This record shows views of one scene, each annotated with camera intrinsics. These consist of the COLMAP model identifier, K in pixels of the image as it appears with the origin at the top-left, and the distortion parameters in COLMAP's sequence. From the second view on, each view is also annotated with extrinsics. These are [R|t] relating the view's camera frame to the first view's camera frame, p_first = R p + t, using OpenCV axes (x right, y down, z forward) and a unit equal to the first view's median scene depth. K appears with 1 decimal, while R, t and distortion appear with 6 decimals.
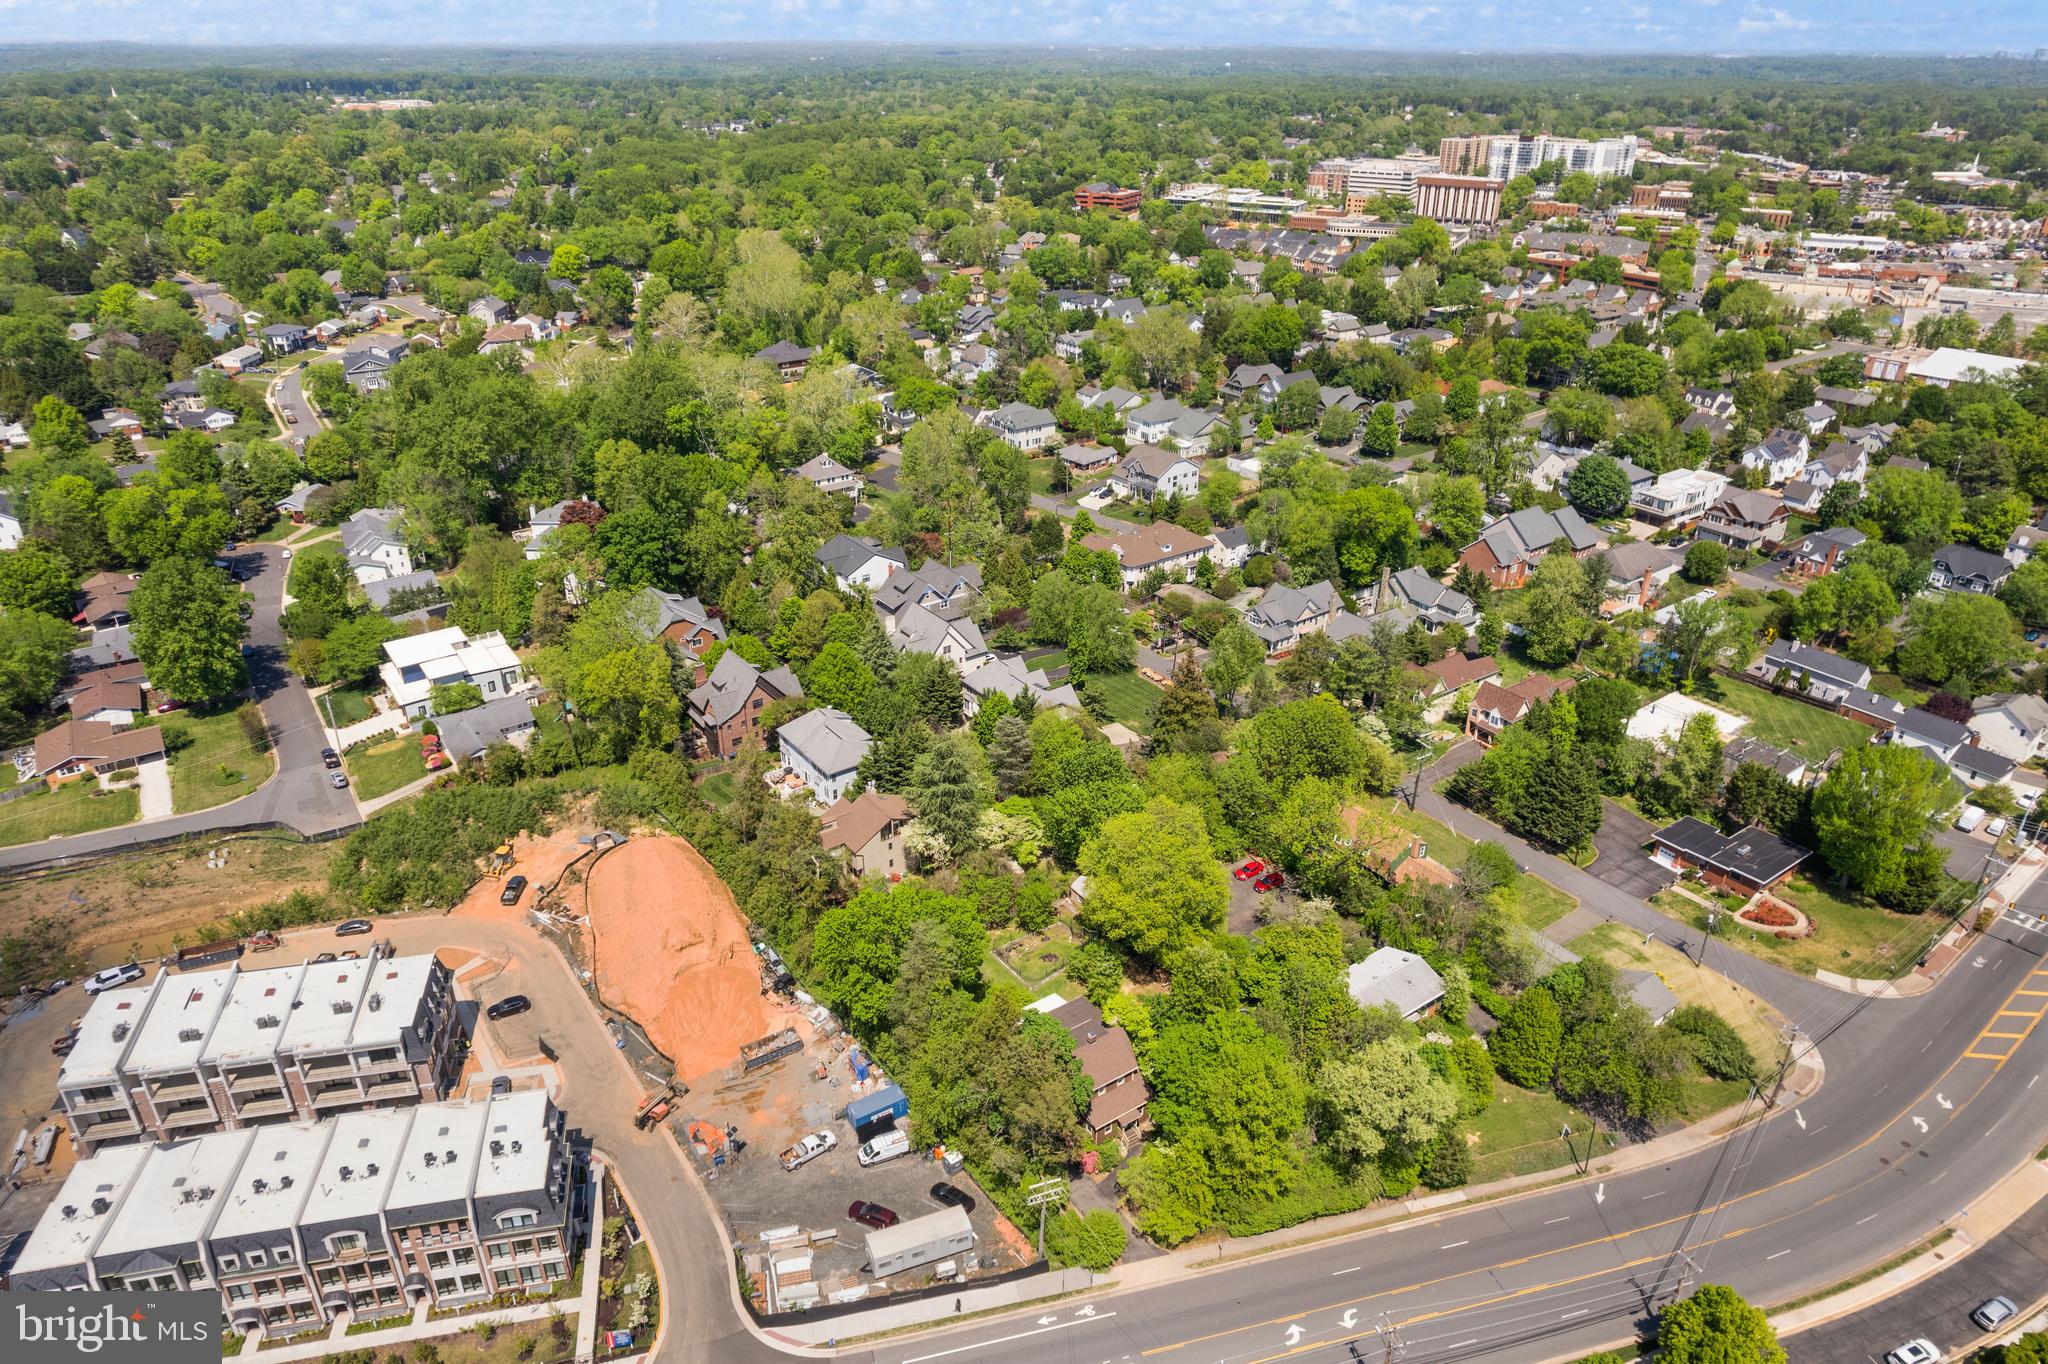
lens RADIAL K [[1315.9, 0, 1024.0], [0, 1315.9, 682.0], [0, 0, 1]] dist [-0.090247, 0.089110]
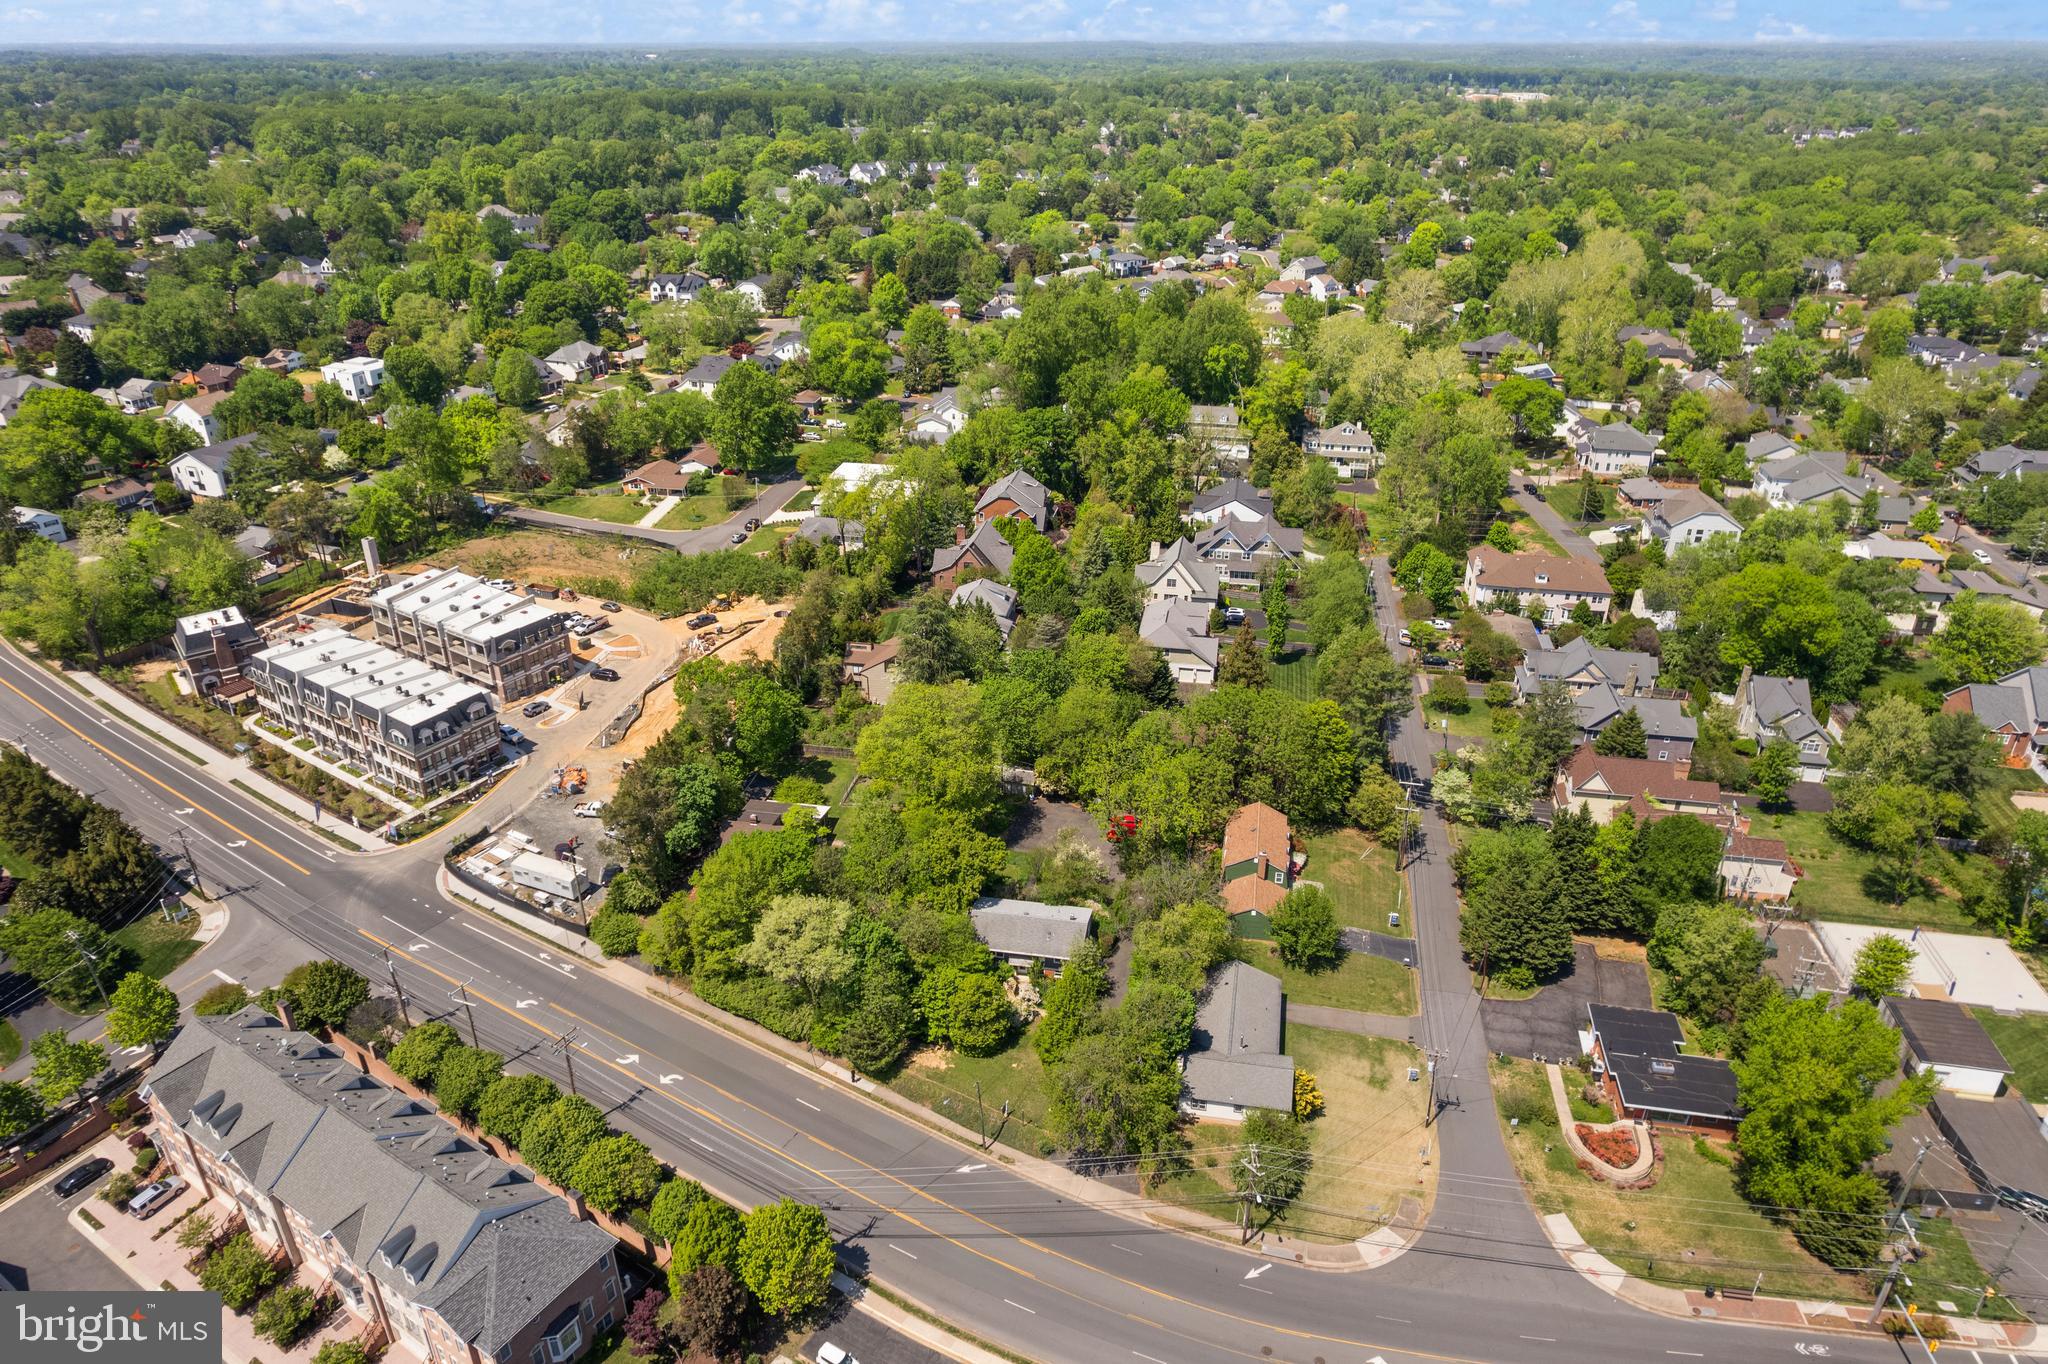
lens RADIAL K [[1326.5, 0, 1024.0], [0, 1326.5, 682.0], [0, 0, 1]] dist [-0.062658, 0.035153]
pose [[0.693449, 0.315933, -0.647546, 0.514402], [-0.318581, 0.940557, 0.117726, -0.033671], [0.646247, 0.124659, 0.752878, 0.131596]]
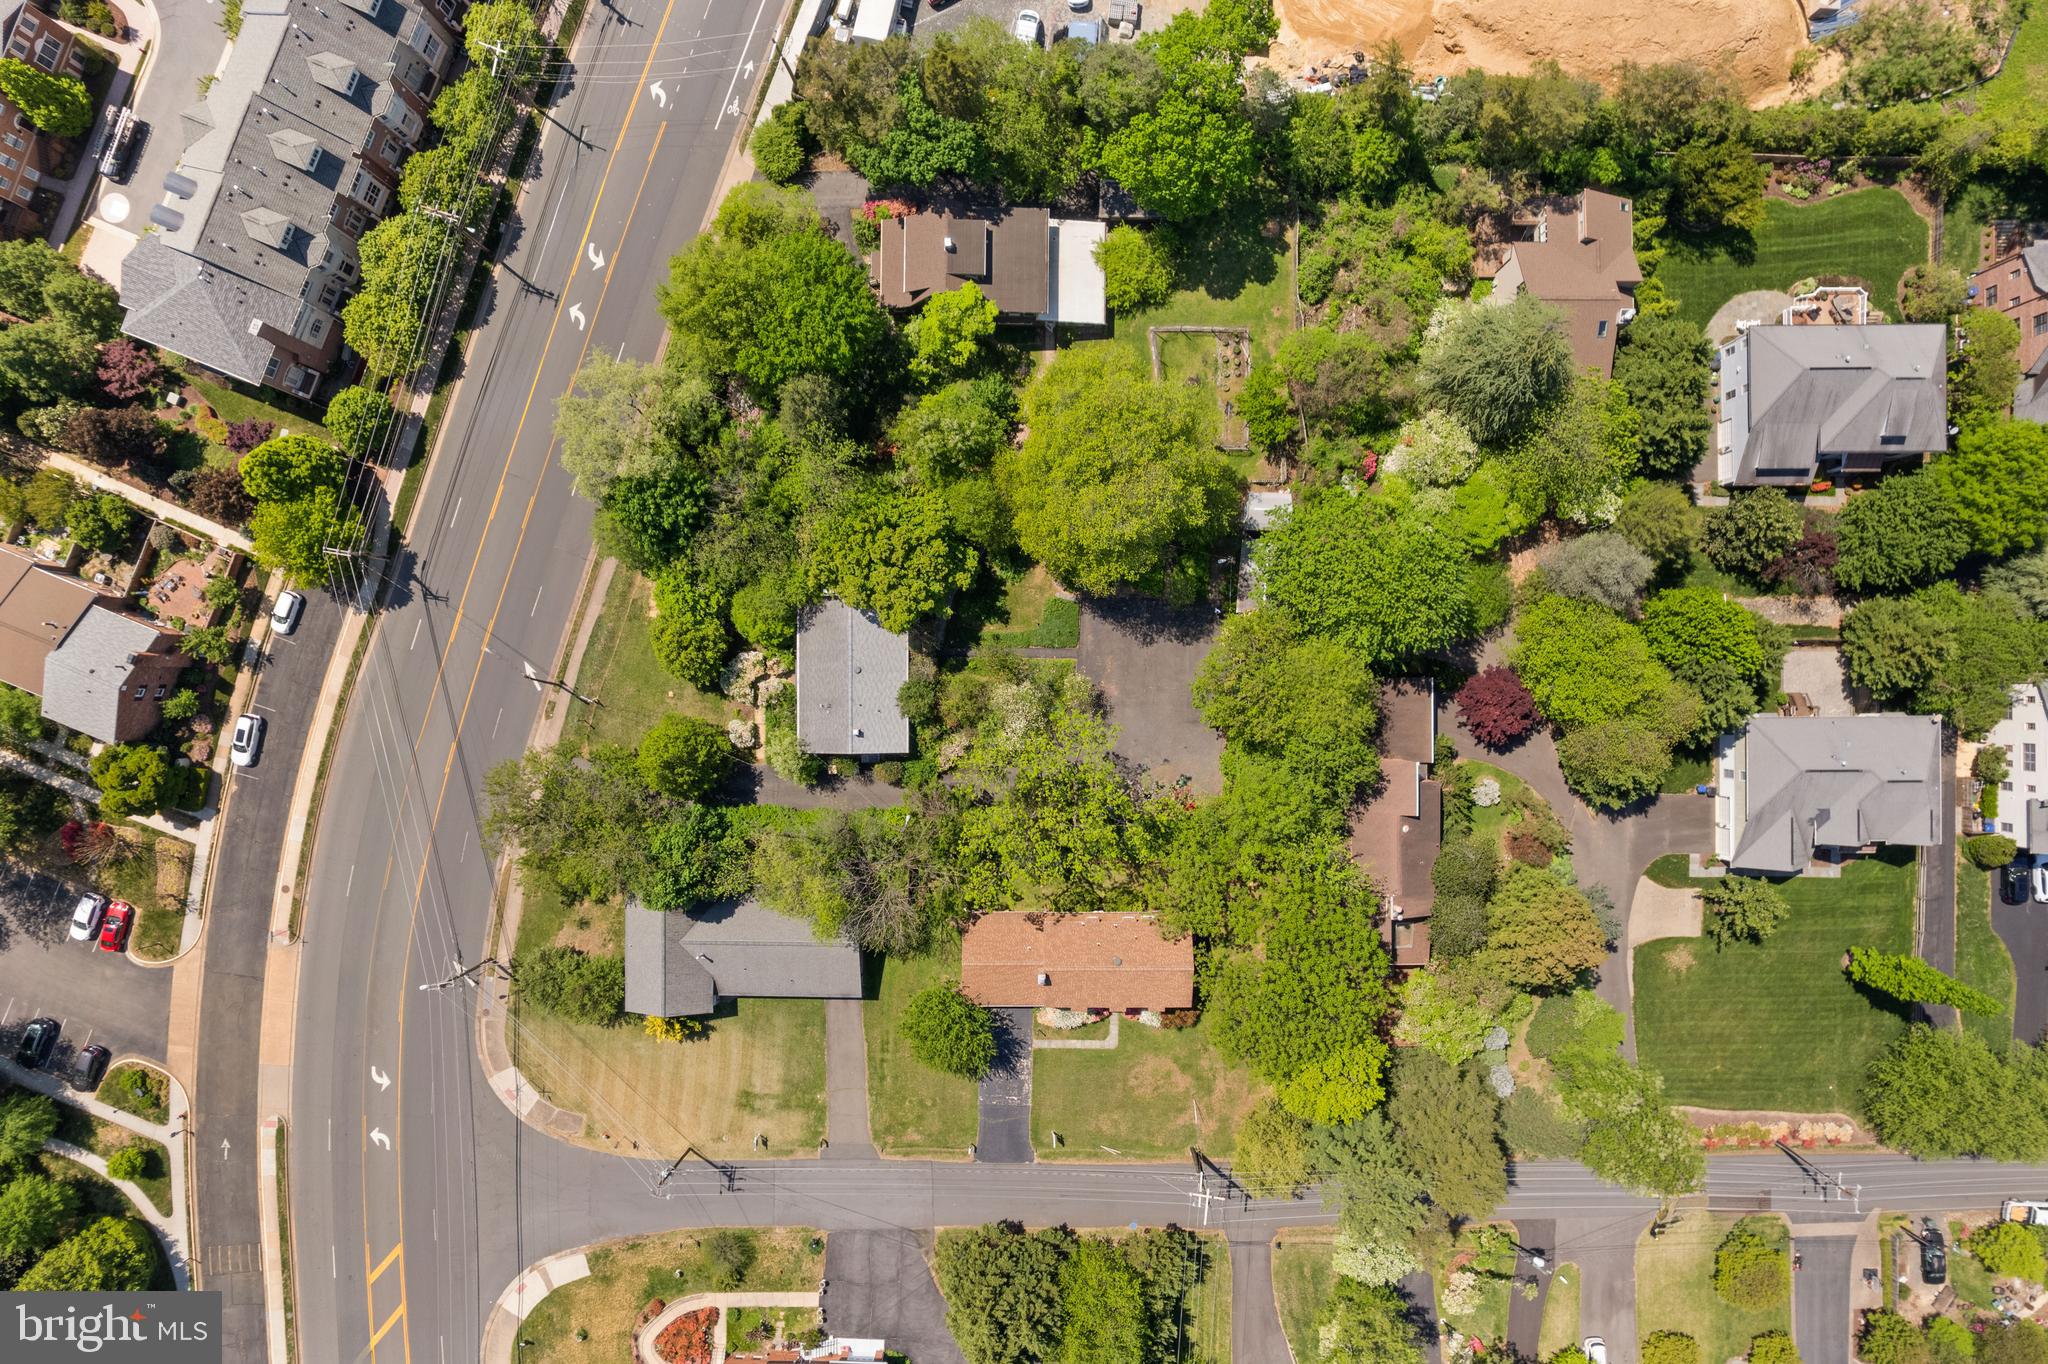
lens RADIAL K [[1329.7, 0, 1024.0], [0, 1329.7, 682.0], [0, 0, 1]] dist [-0.088755, 0.086364]
pose [[-0.579140, 0.815204, 0.006275, 0.126619], [-0.356481, -0.260160, 0.897351, -0.290013], [0.733156, 0.517455, 0.441274, 0.441671]]
